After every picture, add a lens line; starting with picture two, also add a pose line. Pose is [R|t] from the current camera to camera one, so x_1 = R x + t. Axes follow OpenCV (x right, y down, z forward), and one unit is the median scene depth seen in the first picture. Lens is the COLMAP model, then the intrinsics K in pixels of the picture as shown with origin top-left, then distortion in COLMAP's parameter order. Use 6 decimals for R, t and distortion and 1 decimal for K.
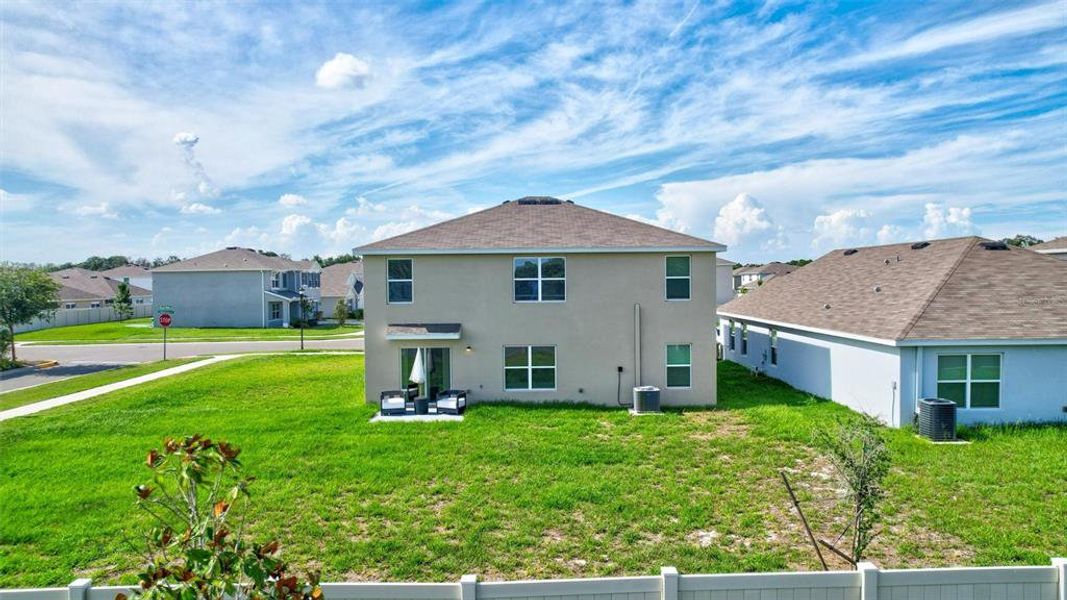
lens RADIAL K [[685.7, 0, 535.0], [0, 685.7, 300.0], [0, 0, 1]] dist [-0.055908, 0.048051]
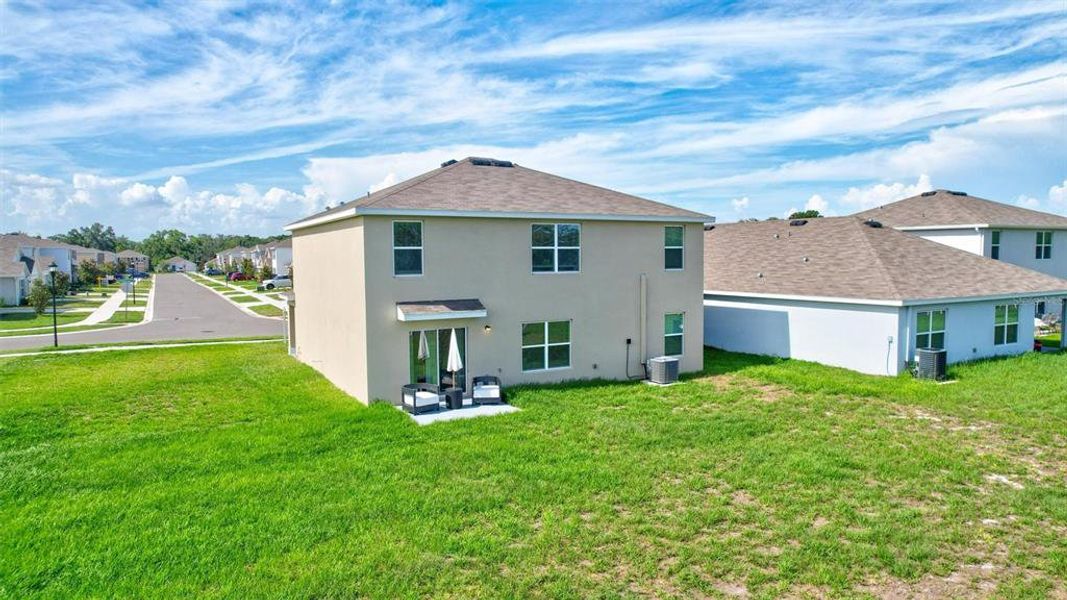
lens RADIAL K [[685.7, 0, 536.7], [0, 685.7, 306.0], [0, 0, 1]] dist [-0.055908, 0.048051]
pose [[0.877090, -0.032291, 0.479239, -0.171973], [0.012862, 0.998959, 0.043771, 0.002549], [-0.480153, -0.032227, 0.876593, 0.080837]]
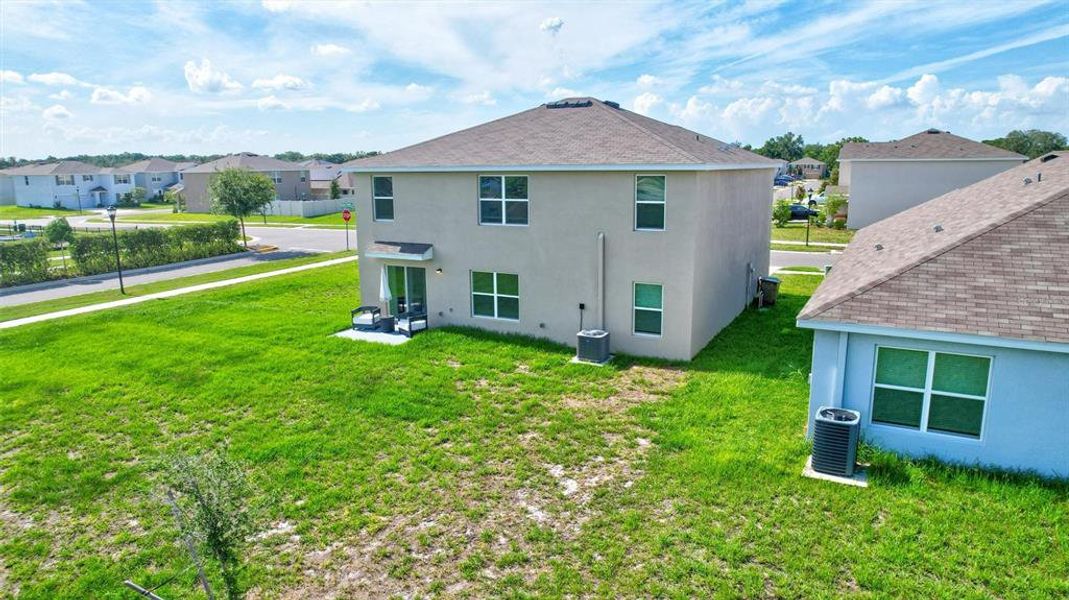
lens RADIAL K [[687.0, 0, 541.9], [0, 687.0, 309.8], [0, 0, 1]] dist [-0.055908, 0.048051]
pose [[0.880216, 0.101358, -0.463622, 0.184014], [-0.013843, 0.981994, 0.188405, -0.022390], [0.474371, -0.159419, 0.865770, 0.082774]]
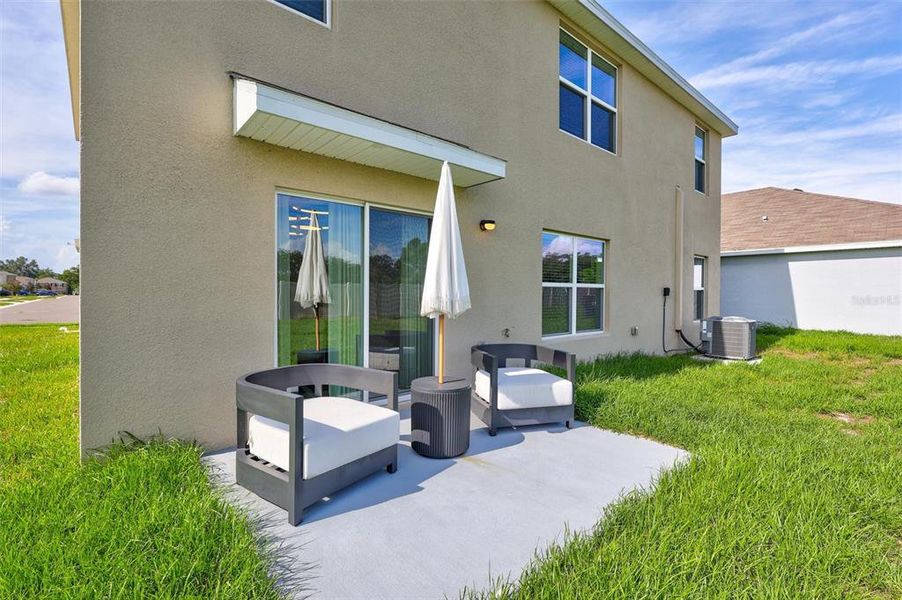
lens RADIAL K [[413.0, 0, 452.8], [0, 413.0, 301.3], [0, 0, 1]] dist [0.011191, -0.003975]
pose [[0.761085, 0.001497, 0.648651, -0.092881], [0.007221, 0.999916, -0.010781, 0.042316], [-0.648612, 0.012889, 0.761010, 0.321830]]
